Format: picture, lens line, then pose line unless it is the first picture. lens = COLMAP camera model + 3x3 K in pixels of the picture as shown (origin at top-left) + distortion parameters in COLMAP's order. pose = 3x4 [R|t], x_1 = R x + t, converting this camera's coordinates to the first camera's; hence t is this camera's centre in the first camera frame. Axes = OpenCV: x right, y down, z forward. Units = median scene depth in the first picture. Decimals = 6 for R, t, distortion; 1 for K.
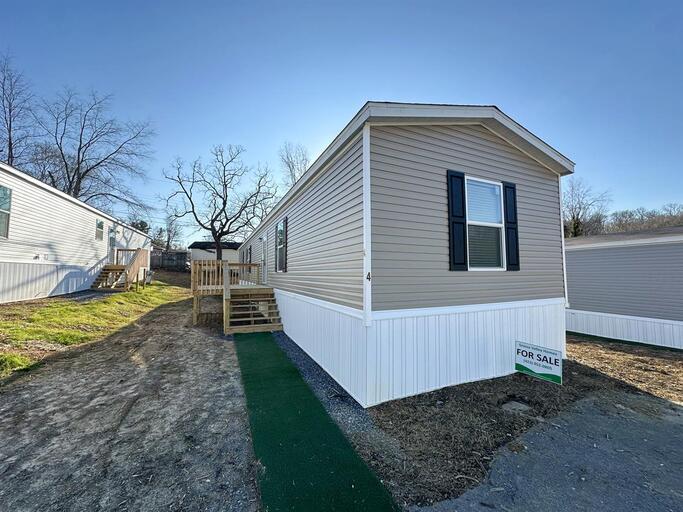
lens RADIAL K [[273.3, 0, 344.4], [0, 273.3, 256.8], [0, 0, 1]] dist [-0.000465, -0.000063]
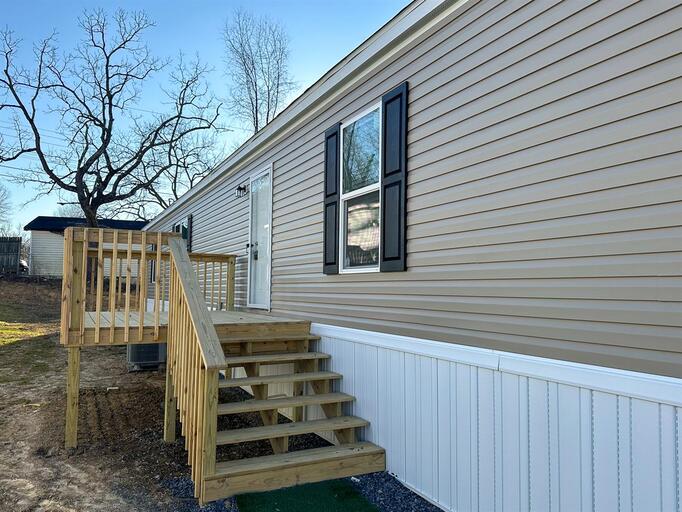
lens RADIAL K [[493.1, 0, 341.0], [0, 493.1, 256.0], [0, 0, 1]] dist [0.085864, -0.093957]
pose [[0.998533, 0.016680, 0.051518, -0.290848], [-0.016420, 0.999850, -0.005461, 0.041393], [-0.051601, 0.004607, 0.998657, 0.445119]]
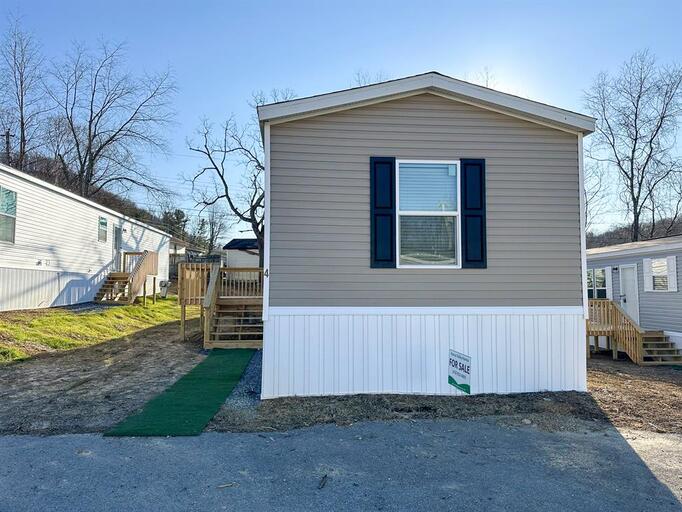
lens RADIAL K [[493.1, 0, 341.0], [0, 493.1, 256.0], [0, 0, 1]] dist [0.085864, -0.093957]
pose [[0.946251, -0.018737, -0.322889, 0.421863], [0.016556, 0.999818, -0.009500, 0.012808], [0.323009, 0.003644, 0.946389, -0.300323]]
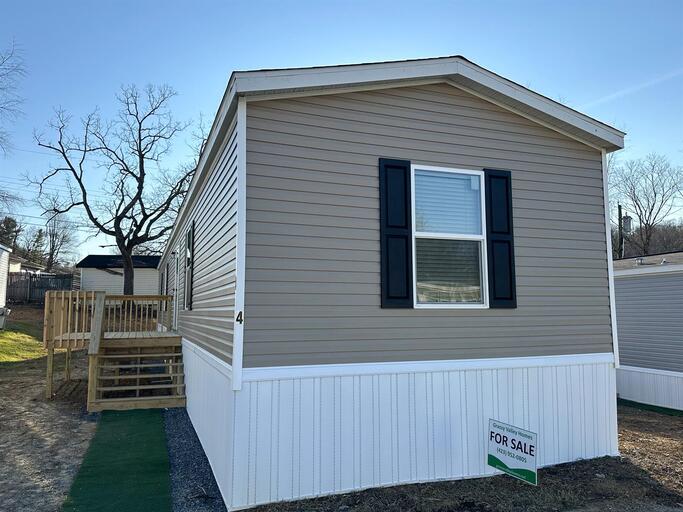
lens RADIAL K [[513.8, 0, 341.5], [0, 513.8, 256.0], [0, 0, 1]] dist [0.085769, -0.124575]
pose [[0.997546, -0.008801, -0.069459, 0.193366], [0.005682, 0.998972, -0.044974, -0.010559], [0.069783, 0.044469, 0.996571, -0.132924]]
